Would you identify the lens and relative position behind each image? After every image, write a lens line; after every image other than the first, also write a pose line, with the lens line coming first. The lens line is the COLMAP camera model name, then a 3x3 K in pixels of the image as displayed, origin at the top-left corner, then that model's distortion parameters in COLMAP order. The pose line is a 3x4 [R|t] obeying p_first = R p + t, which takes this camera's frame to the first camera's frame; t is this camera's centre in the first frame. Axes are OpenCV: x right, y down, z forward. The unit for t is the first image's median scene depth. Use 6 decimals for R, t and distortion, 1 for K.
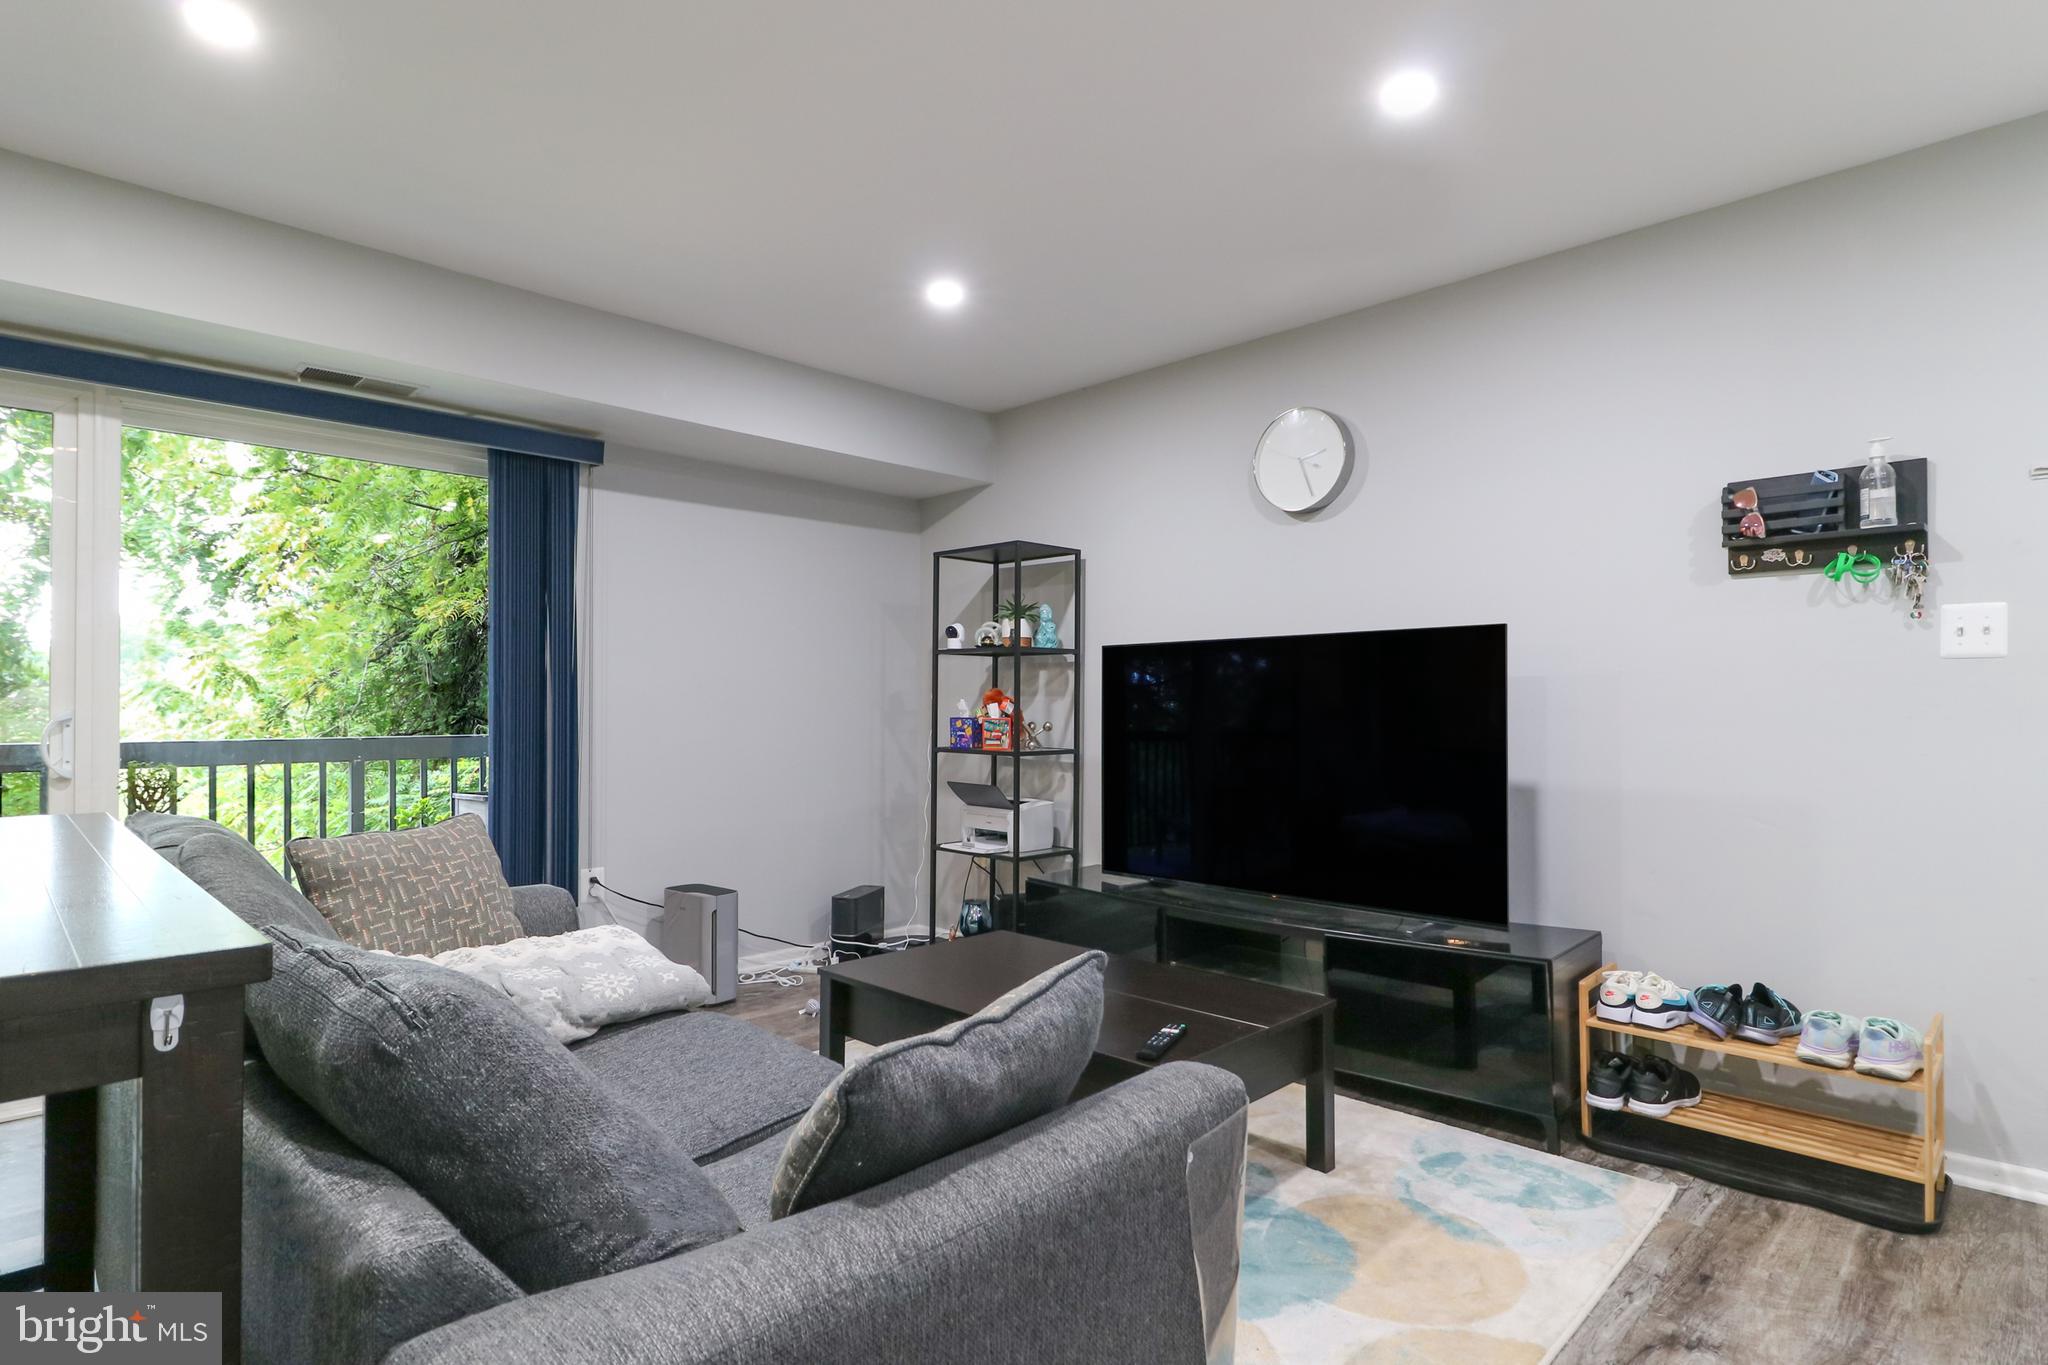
lens RADIAL K [[1056.5, 0, 1048.1], [0, 1056.5, 678.5], [0, 0, 1]] dist [0.014859, -0.012966]
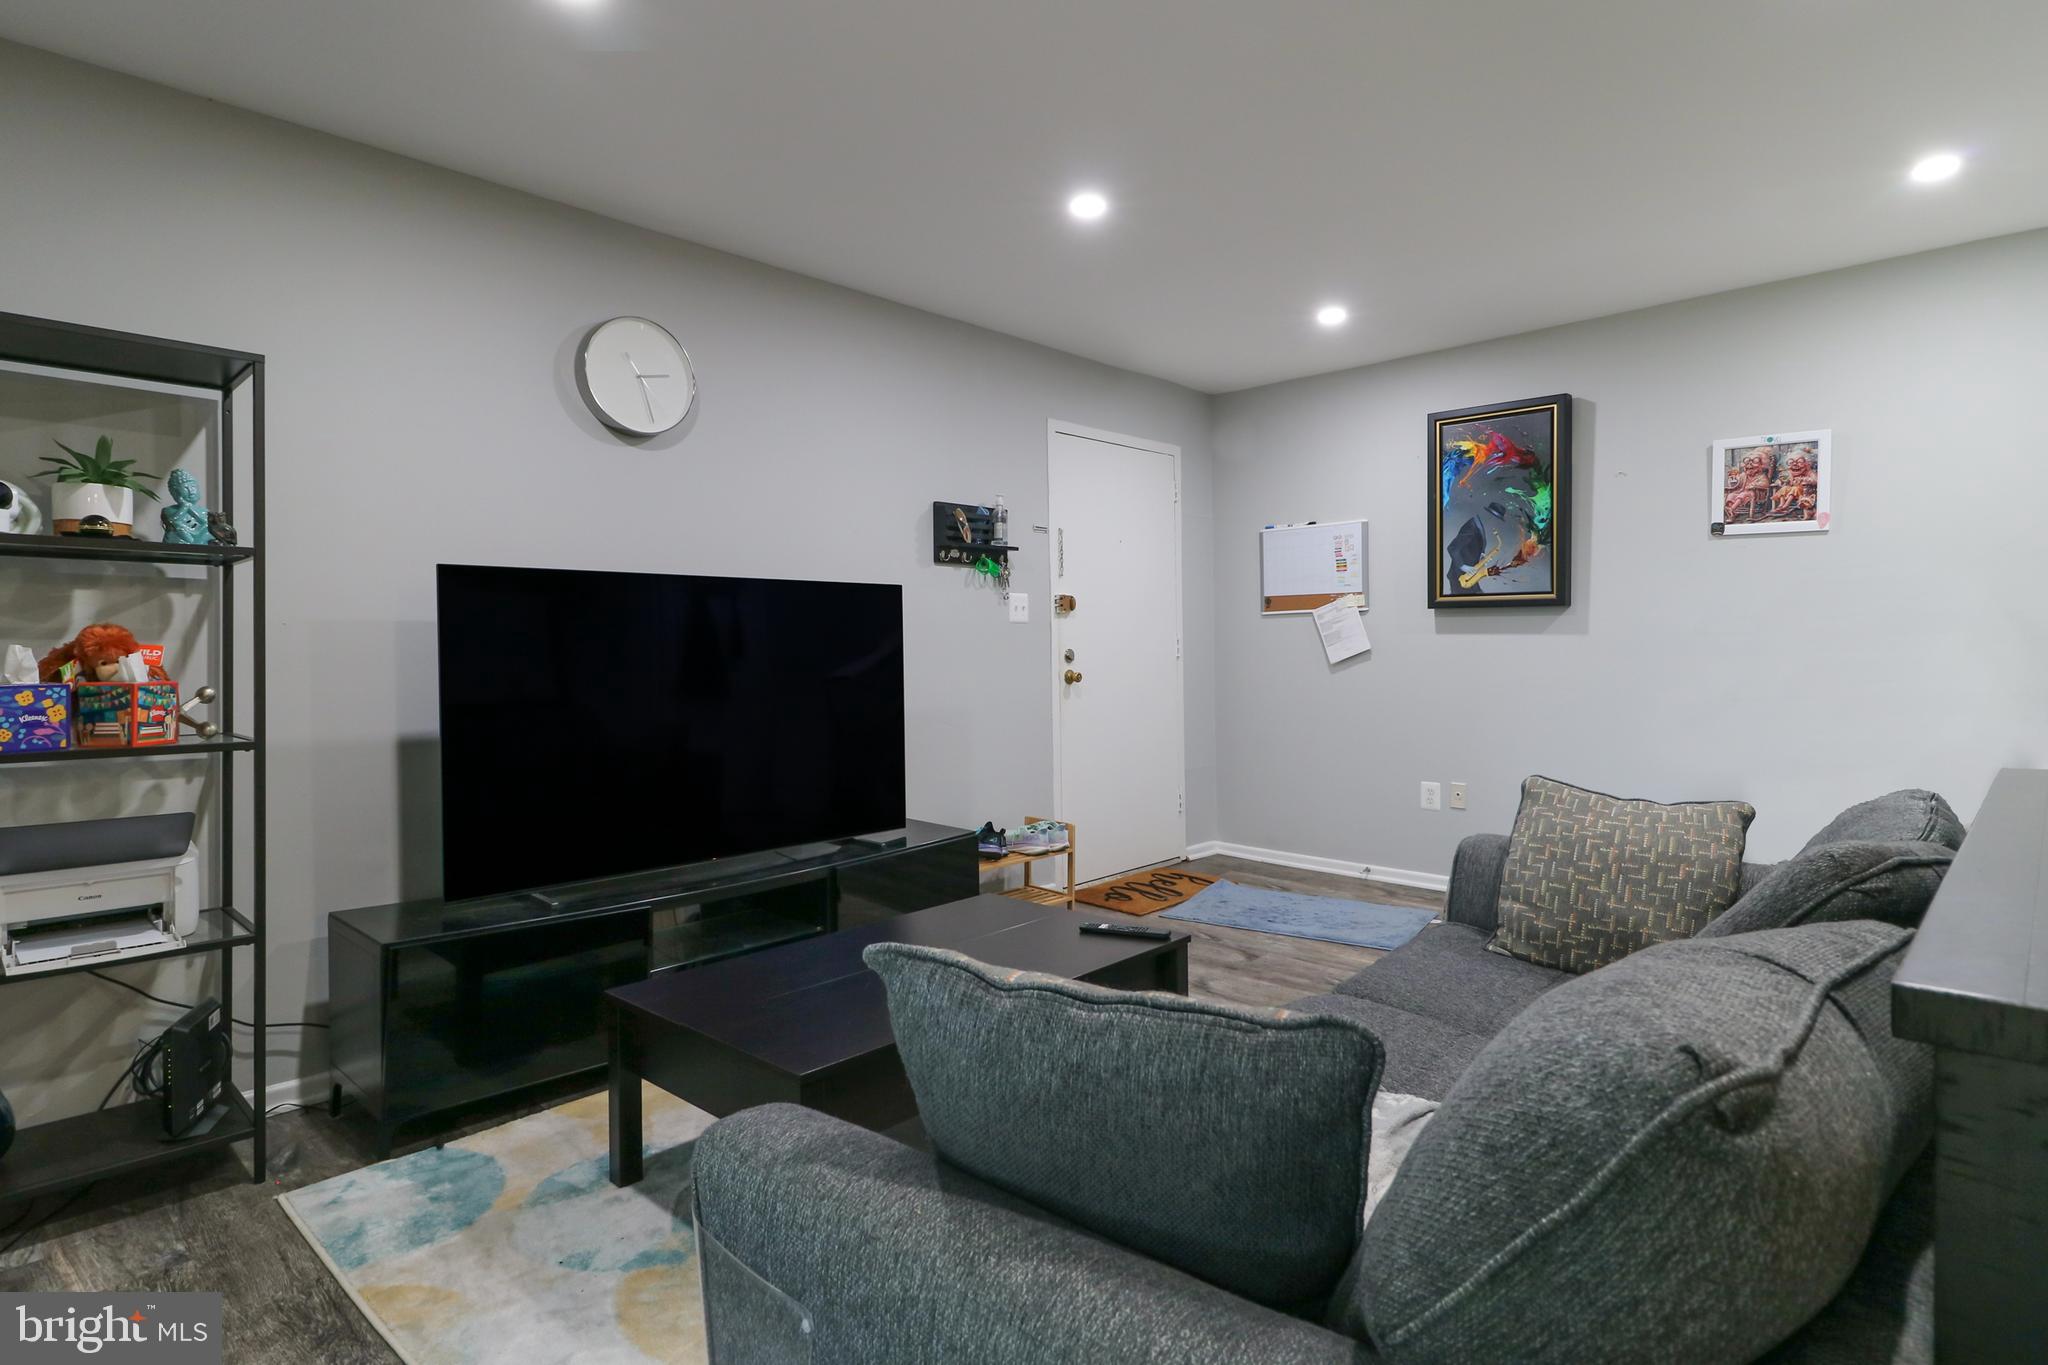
lens RADIAL K [[1042.2, 0, 1028.6], [0, 1042.2, 611.6], [0, 0, 1]] dist [0.011152, -0.000002]
pose [[-0.007201, 0.033396, 0.999416, -0.835167], [-0.017731, 0.999281, -0.033519, 0.019564], [-0.999817, -0.017962, -0.006603, 0.871431]]
